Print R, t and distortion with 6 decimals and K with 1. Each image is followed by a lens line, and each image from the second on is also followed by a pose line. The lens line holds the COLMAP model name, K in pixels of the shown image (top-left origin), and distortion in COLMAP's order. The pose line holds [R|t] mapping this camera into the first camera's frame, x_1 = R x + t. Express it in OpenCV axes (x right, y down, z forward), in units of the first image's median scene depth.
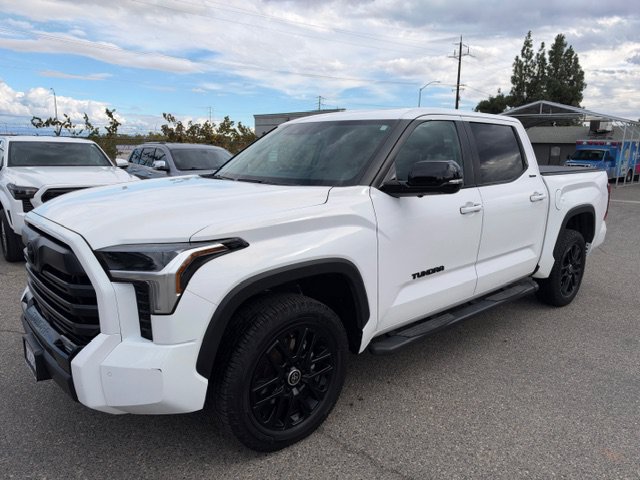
lens RADIAL K [[461.0, 0, 321.1], [0, 461.0, 246.4], [0, 0, 1]] dist [0.006501, -0.010463]
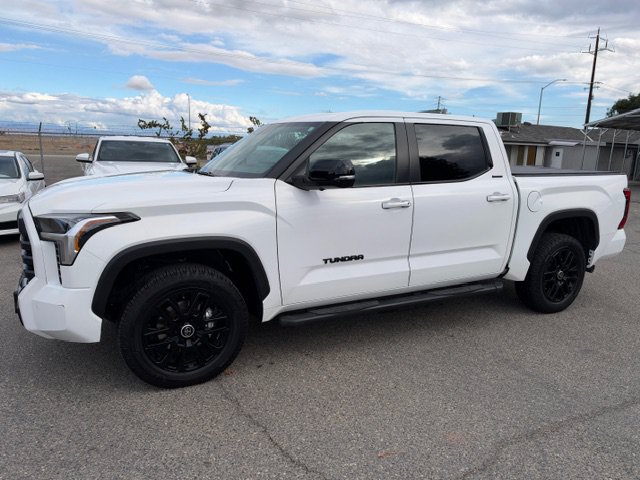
lens RADIAL K [[463.5, 0, 320.0], [0, 463.5, 240.0], [0, 0, 1]] dist [0.019883, -0.036366]
pose [[0.969043, 0.057014, -0.240218, 0.427144], [-0.061466, 0.998048, -0.011076, 0.025261], [0.239117, 0.025498, 0.970656, -0.093561]]
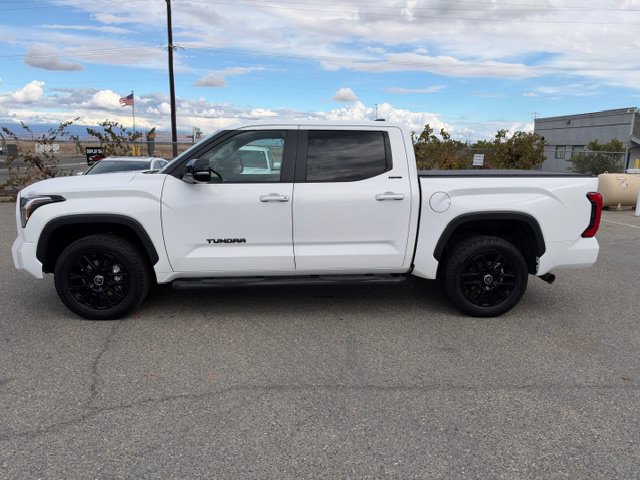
lens RADIAL K [[467.5, 0, 324.7], [0, 467.5, 241.4], [0, 0, 1]] dist [0.025434, -0.050731]
pose [[0.797868, 0.109563, -0.592793, 1.253603], [-0.127207, 0.991802, 0.012096, 0.003889], [0.589258, 0.065756, 0.805264, 0.044164]]
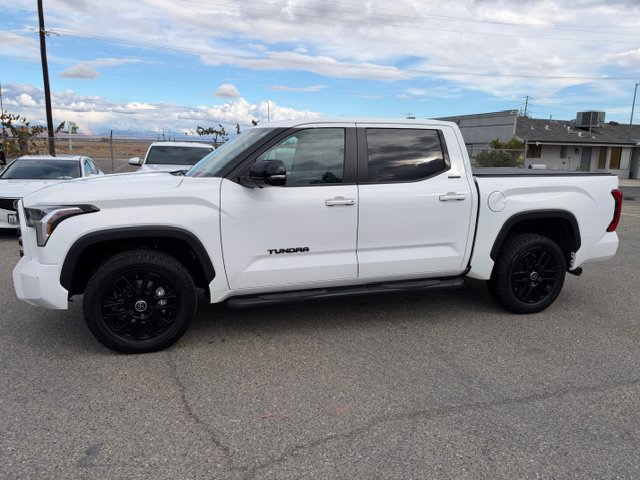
lens RADIAL K [[463.5, 0, 320.0], [0, 463.5, 240.0], [0, 0, 1]] dist [0.019883, -0.036366]
pose [[0.914199, 0.076778, -0.397926, 0.772687], [-0.086559, 0.996225, -0.006646, 0.027900], [0.395913, 0.040520, 0.917394, -0.100781]]
